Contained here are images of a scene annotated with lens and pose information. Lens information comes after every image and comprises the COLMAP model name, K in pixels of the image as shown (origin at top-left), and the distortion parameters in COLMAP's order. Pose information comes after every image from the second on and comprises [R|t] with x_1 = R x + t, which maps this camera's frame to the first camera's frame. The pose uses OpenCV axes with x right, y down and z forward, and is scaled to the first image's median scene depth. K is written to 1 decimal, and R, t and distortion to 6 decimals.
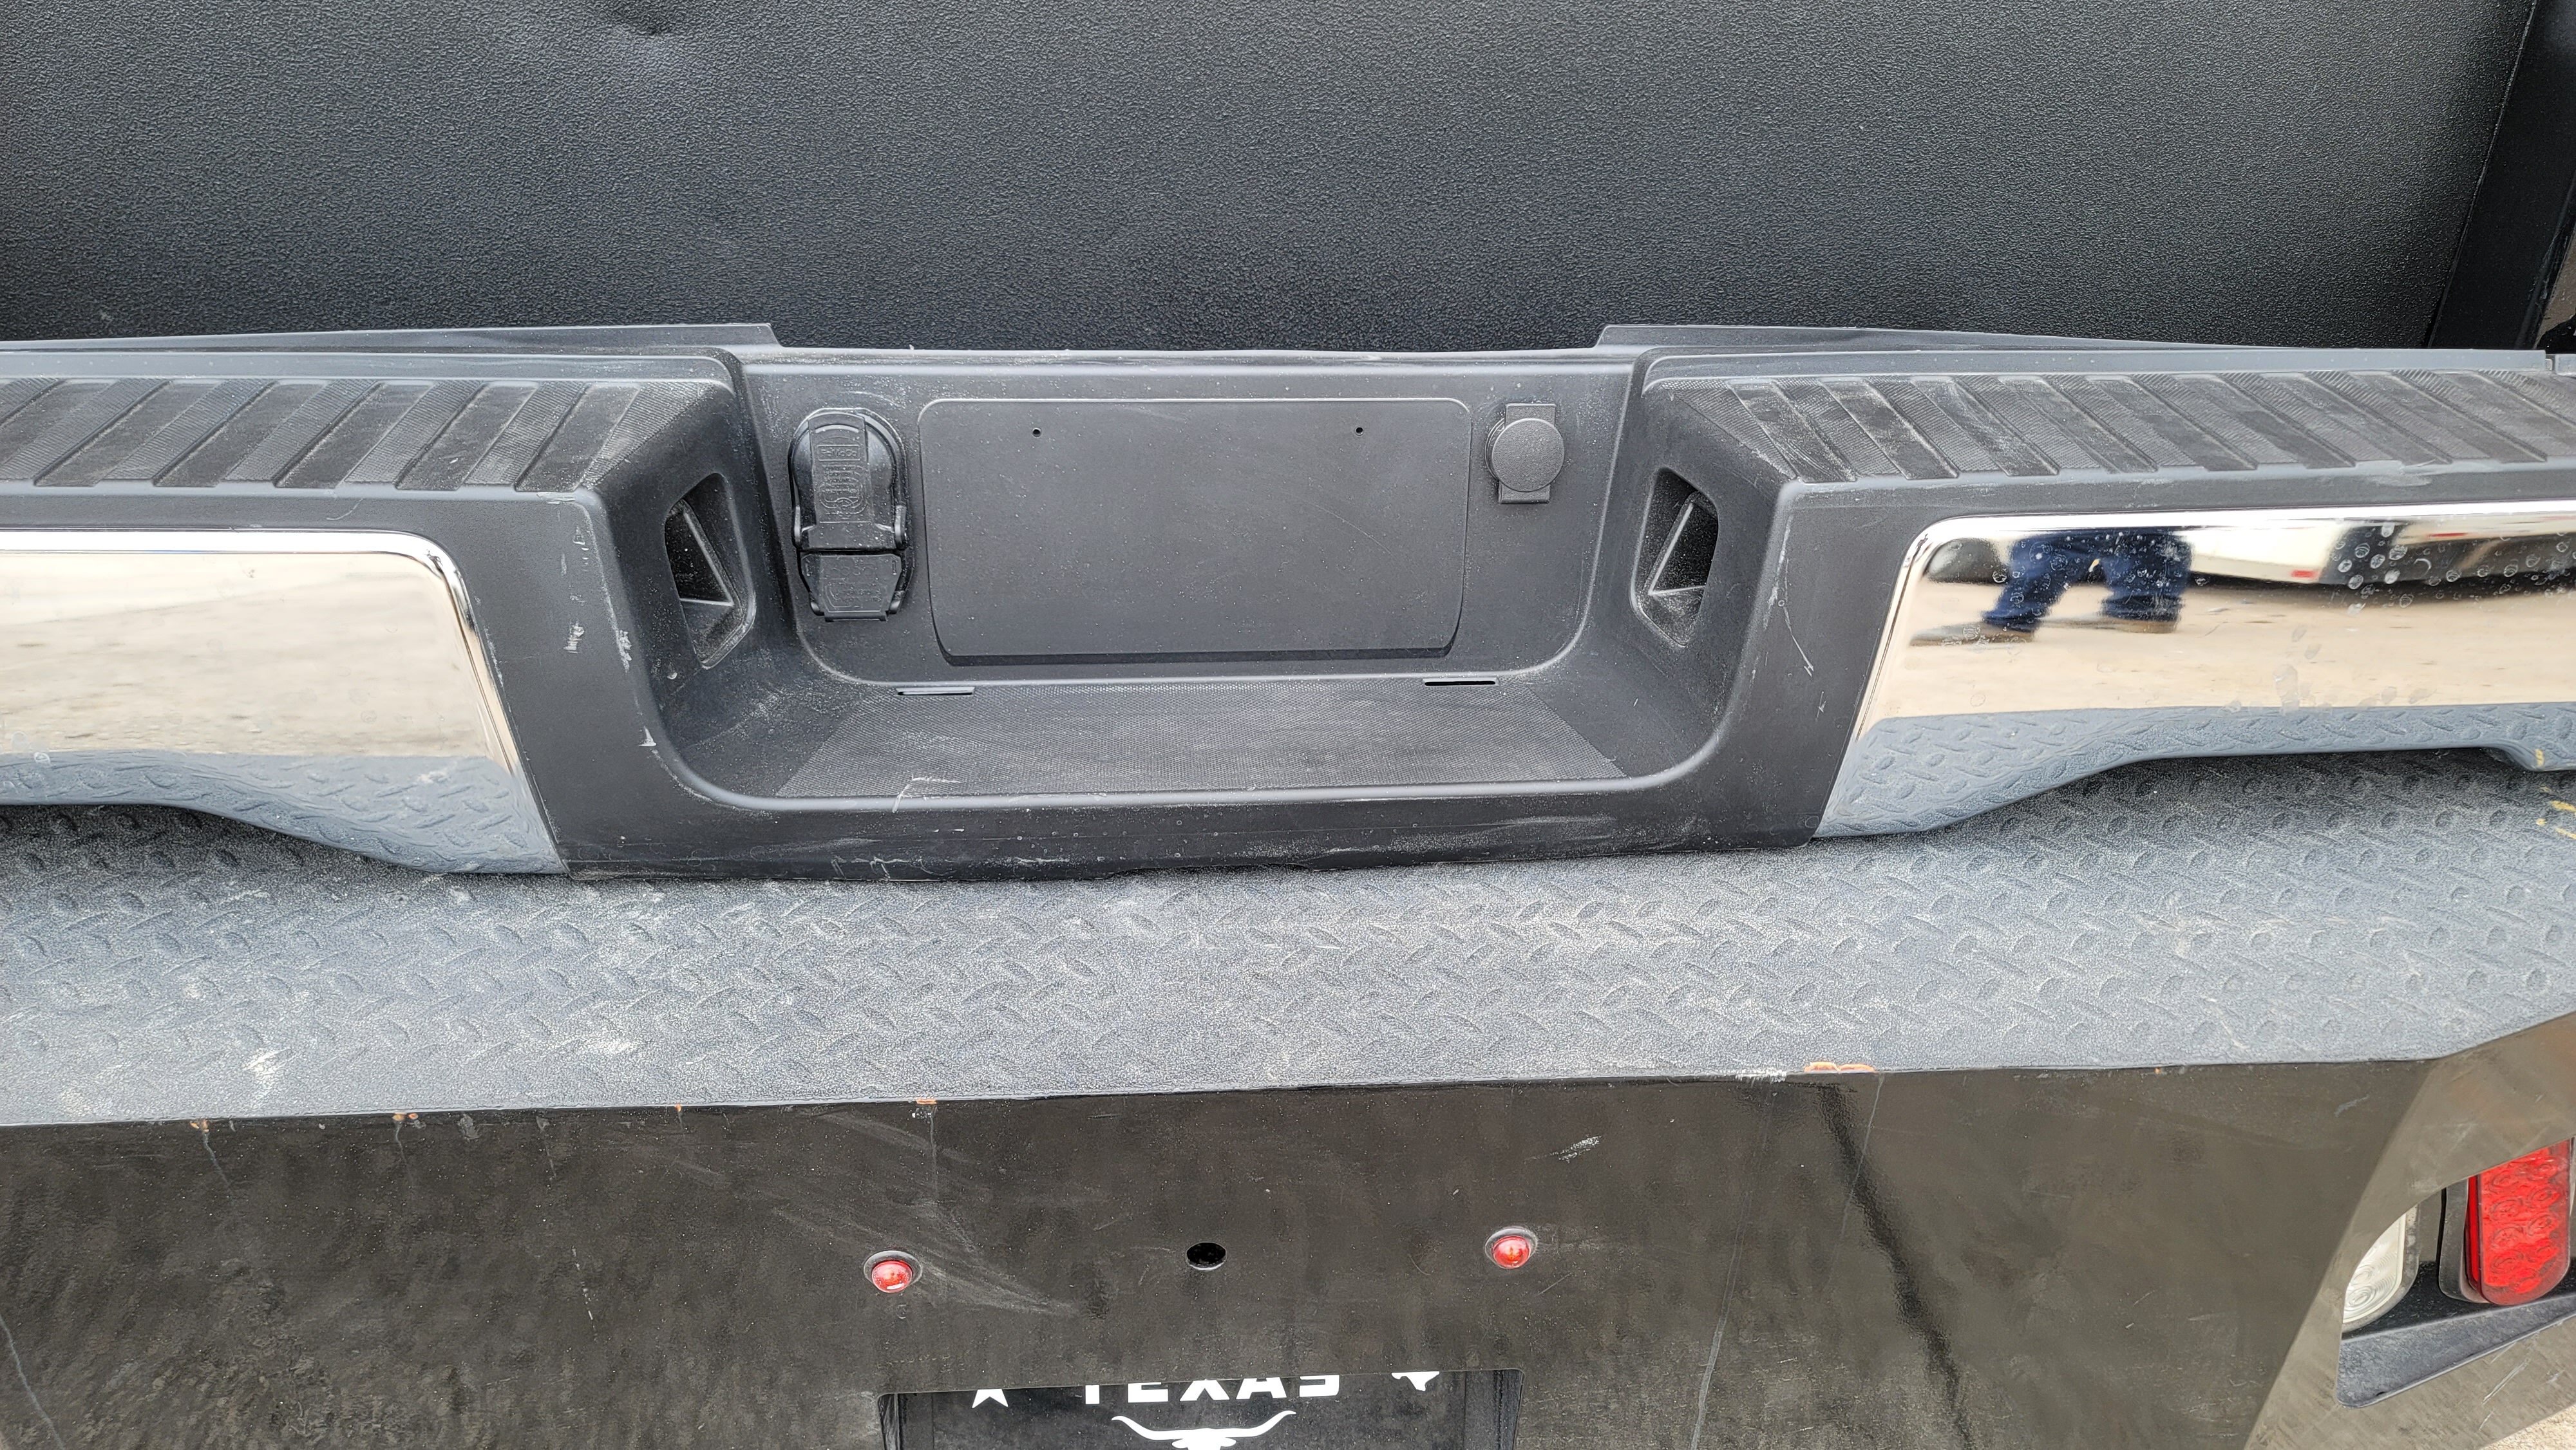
lens RADIAL K [[1932.8, 0, 1323.1], [0, 1932.8, 734.4], [0, 0, 1]] dist [0.041136, -0.006154]
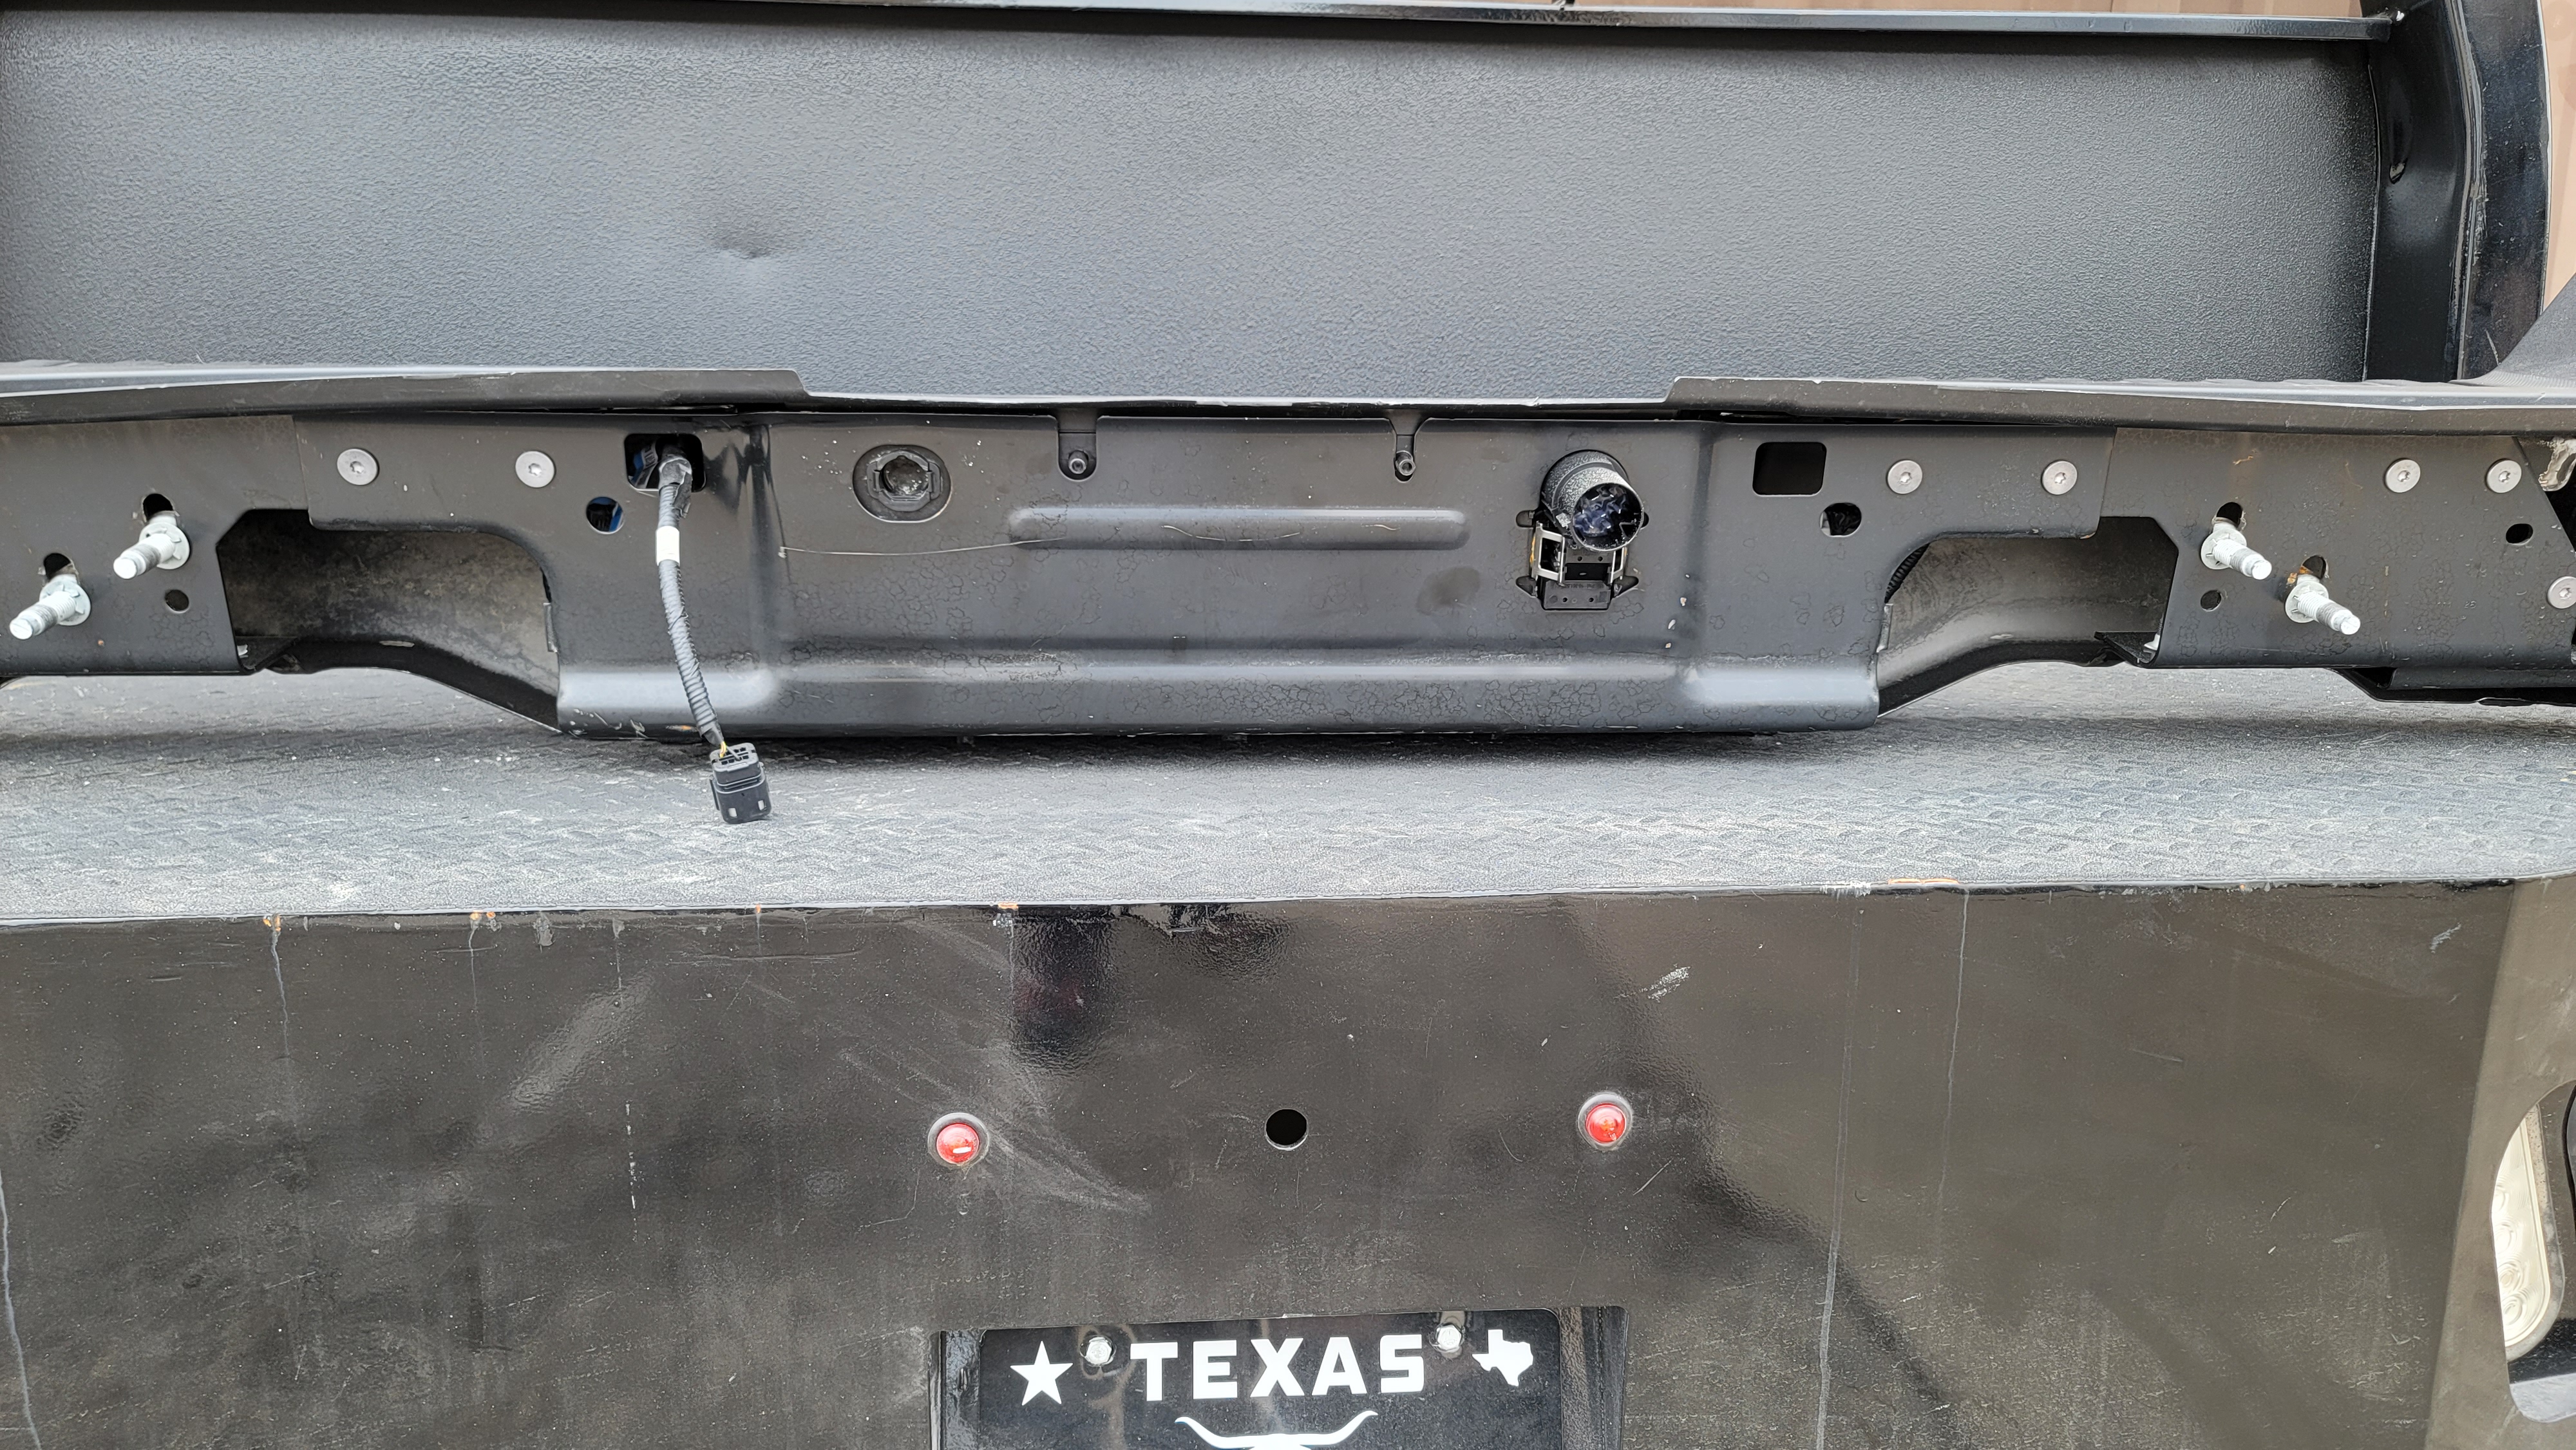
lens RADIAL K [[1937.4, 0, 1288.0], [0, 1937.4, 725.0], [0, 0, 1]] dist [0.050246, -0.003812]
pose [[0.999550, -0.027162, 0.012722, -0.065441], [0.029941, 0.928895, -0.369131, 0.429851], [-0.001791, 0.369346, 0.929290, 0.041740]]
